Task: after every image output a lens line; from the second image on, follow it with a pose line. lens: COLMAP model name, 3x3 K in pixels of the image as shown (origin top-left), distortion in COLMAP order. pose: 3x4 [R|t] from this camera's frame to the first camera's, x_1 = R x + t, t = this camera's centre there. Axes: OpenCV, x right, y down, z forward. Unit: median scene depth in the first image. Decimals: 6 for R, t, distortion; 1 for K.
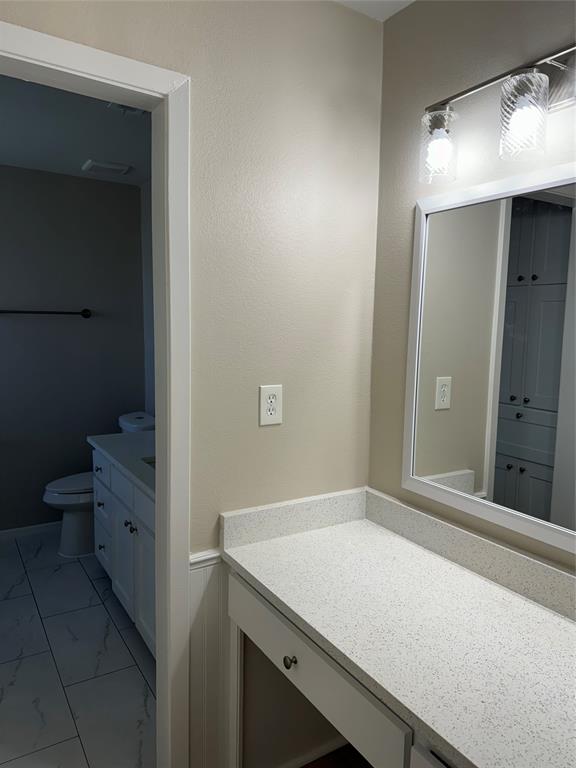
lens RADIAL K [[542.0, 0, 288.3], [0, 542.0, 381.3], [0, 0, 1]] dist [0.049938, -0.039995]
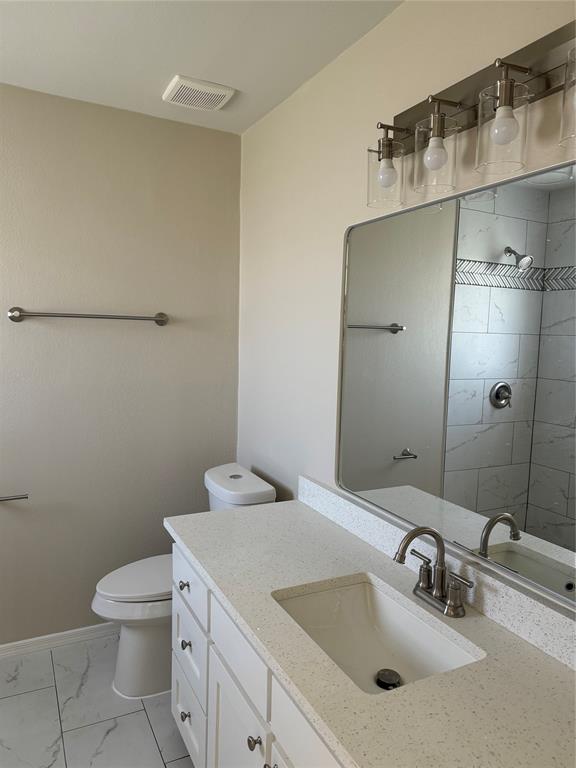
lens RADIAL K [[542.0, 0, 287.8], [0, 542.0, 386.4], [0, 0, 1]] dist [0.049938, -0.039995]
pose [[0.996377, 0.022547, -0.081999, -0.169138], [-0.022808, 0.999737, -0.002248, -0.046656], [0.081927, 0.004110, 0.996630, 0.370007]]
